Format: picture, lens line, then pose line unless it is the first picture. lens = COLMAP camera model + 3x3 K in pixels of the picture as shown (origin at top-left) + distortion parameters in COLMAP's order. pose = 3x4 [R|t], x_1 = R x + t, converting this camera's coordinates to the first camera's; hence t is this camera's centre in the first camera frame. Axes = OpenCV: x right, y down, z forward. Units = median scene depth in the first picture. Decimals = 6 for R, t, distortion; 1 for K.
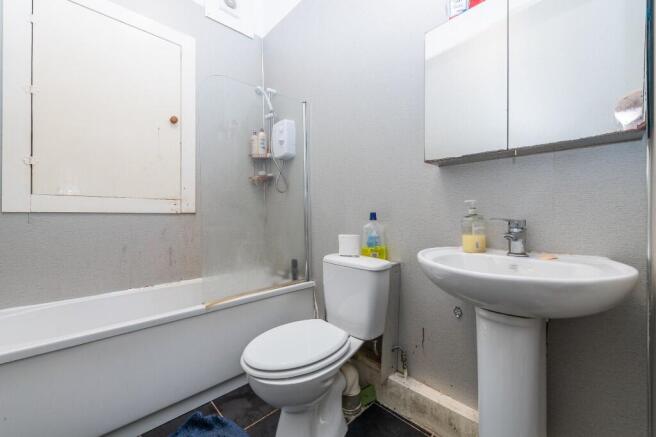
lens RADIAL K [[259.9, 0, 327.3], [0, 259.9, 215.4], [0, 0, 1]] dist [0.002685, -0.000007]
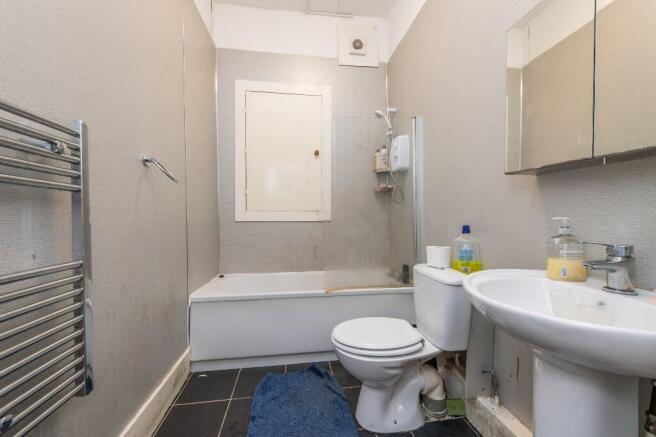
lens RADIAL K [[259.8, 0, 328.0], [0, 259.8, 219.4], [0, 0, 1]] dist [0.000091, 0.000005]
pose [[0.806921, 0.006909, -0.590619, 0.341724], [0.004047, 0.999843, 0.017225, -0.053628], [0.590646, -0.016290, 0.806767, -0.087524]]
